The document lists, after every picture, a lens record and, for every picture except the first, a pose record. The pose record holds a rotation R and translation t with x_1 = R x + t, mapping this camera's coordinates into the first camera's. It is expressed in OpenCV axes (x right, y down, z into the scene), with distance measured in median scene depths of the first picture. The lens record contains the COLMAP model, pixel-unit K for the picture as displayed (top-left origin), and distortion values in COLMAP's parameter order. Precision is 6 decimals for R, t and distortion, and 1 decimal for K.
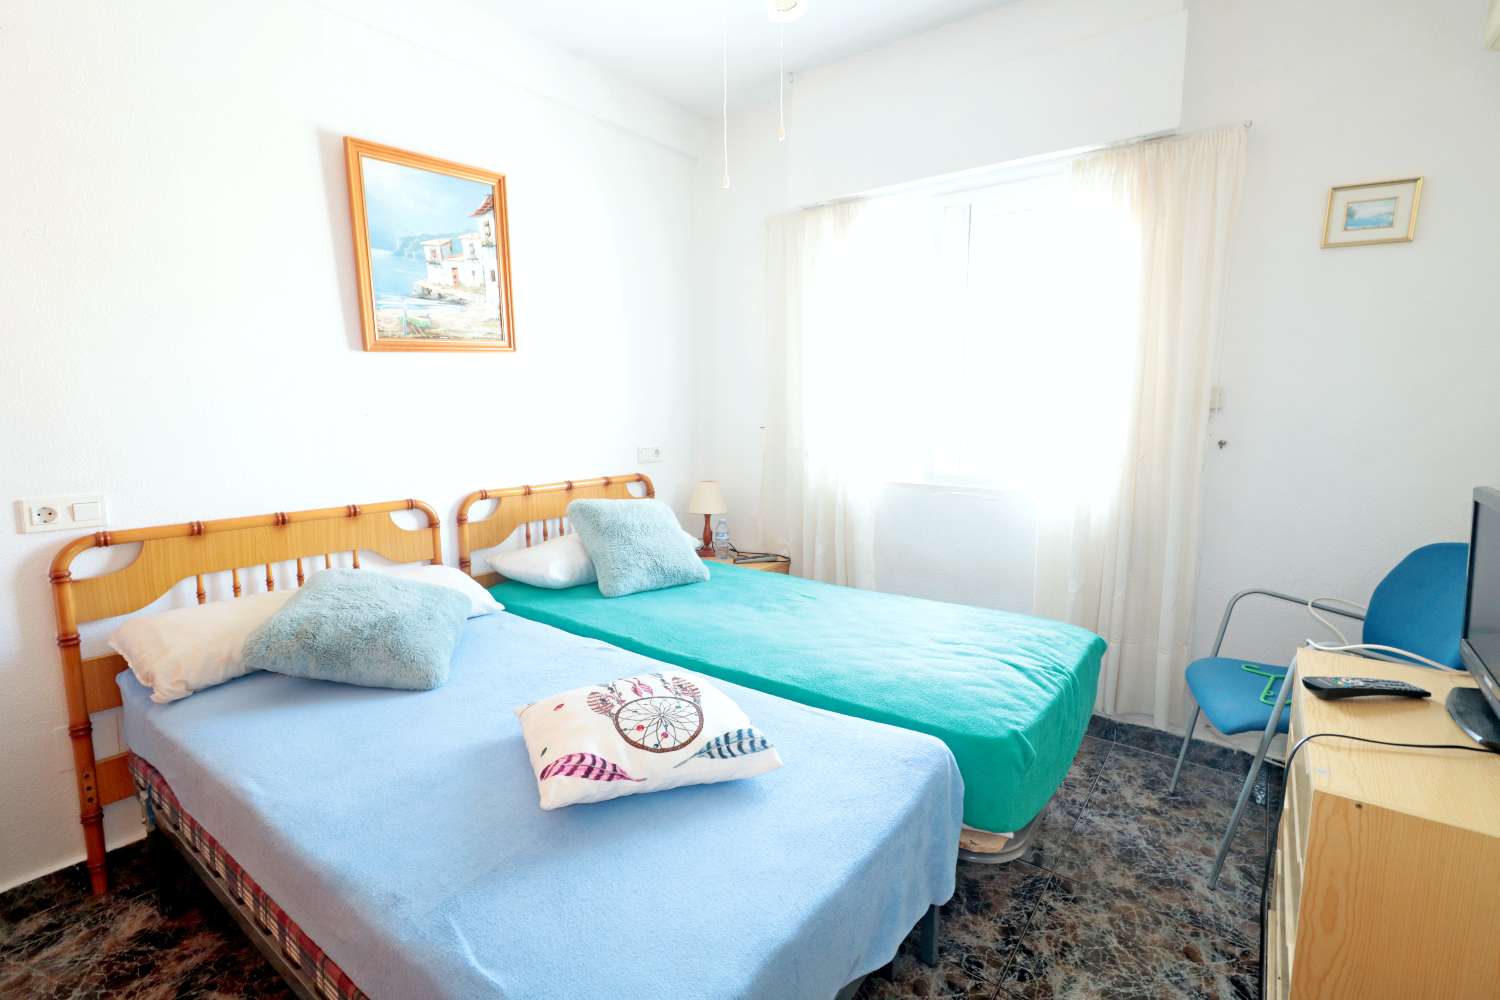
lens RADIAL K [[691.2, 0, 758.8], [0, 691.2, 493.2], [0, 0, 1]] dist [0.003296, -0.000794]
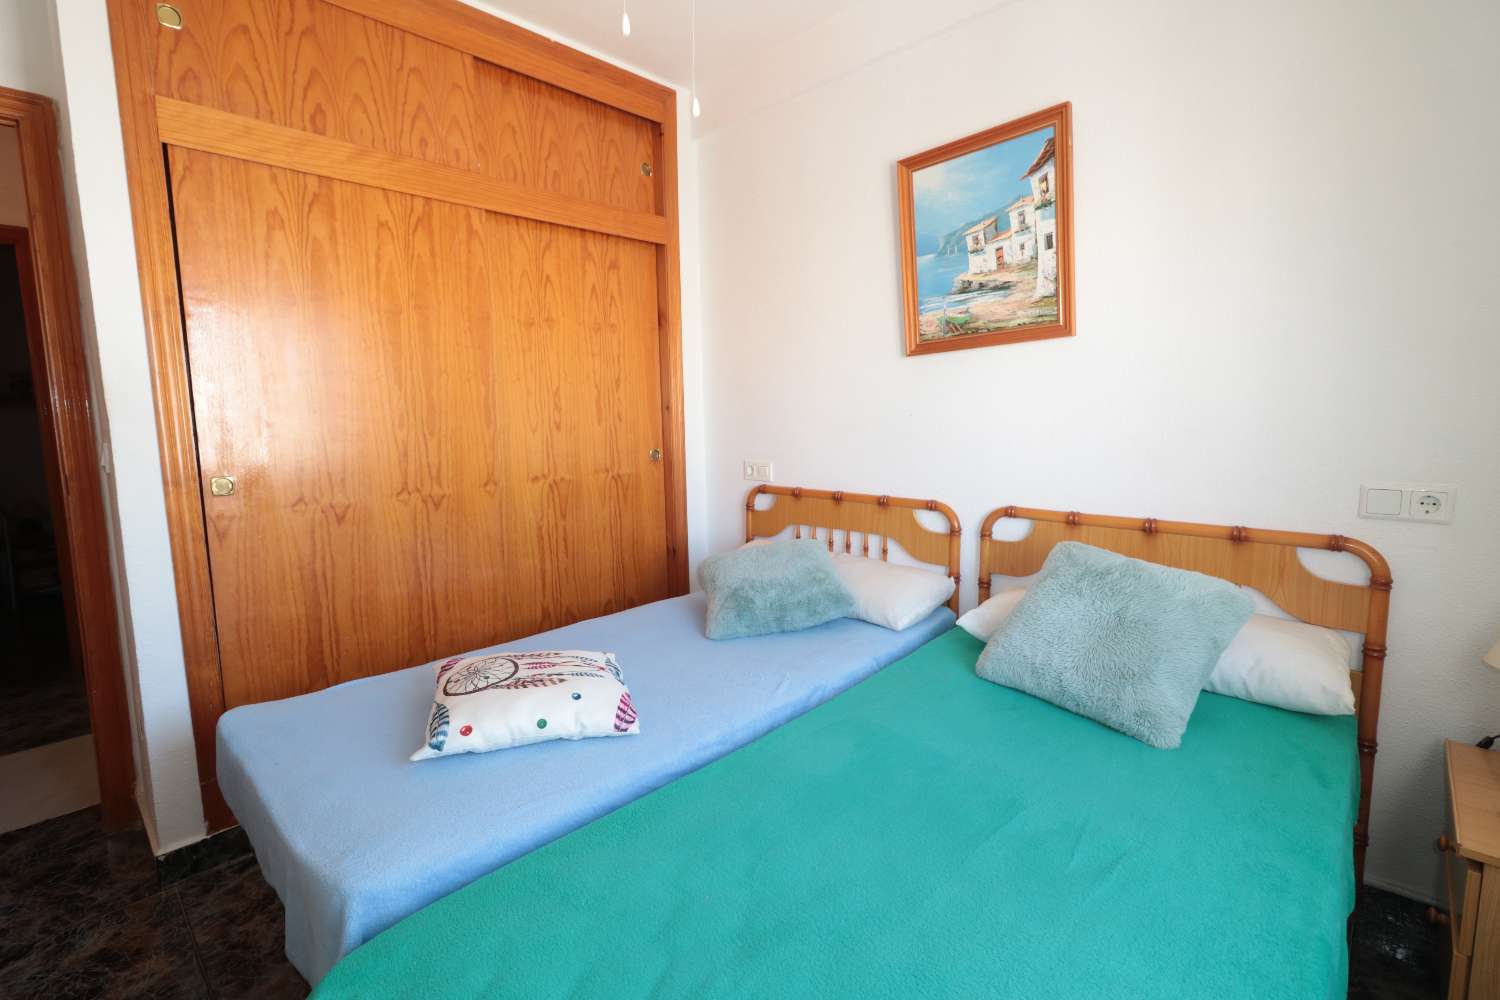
lens RADIAL K [[691.2, 0, 758.6], [0, 691.2, 498.3], [0, 0, 1]] dist [0.003296, -0.000794]
pose [[-0.108218, 0.122658, -0.986531, 0.498930], [-0.119332, 0.983581, 0.135382, -0.097953], [0.986939, 0.132376, -0.091804, 0.829861]]
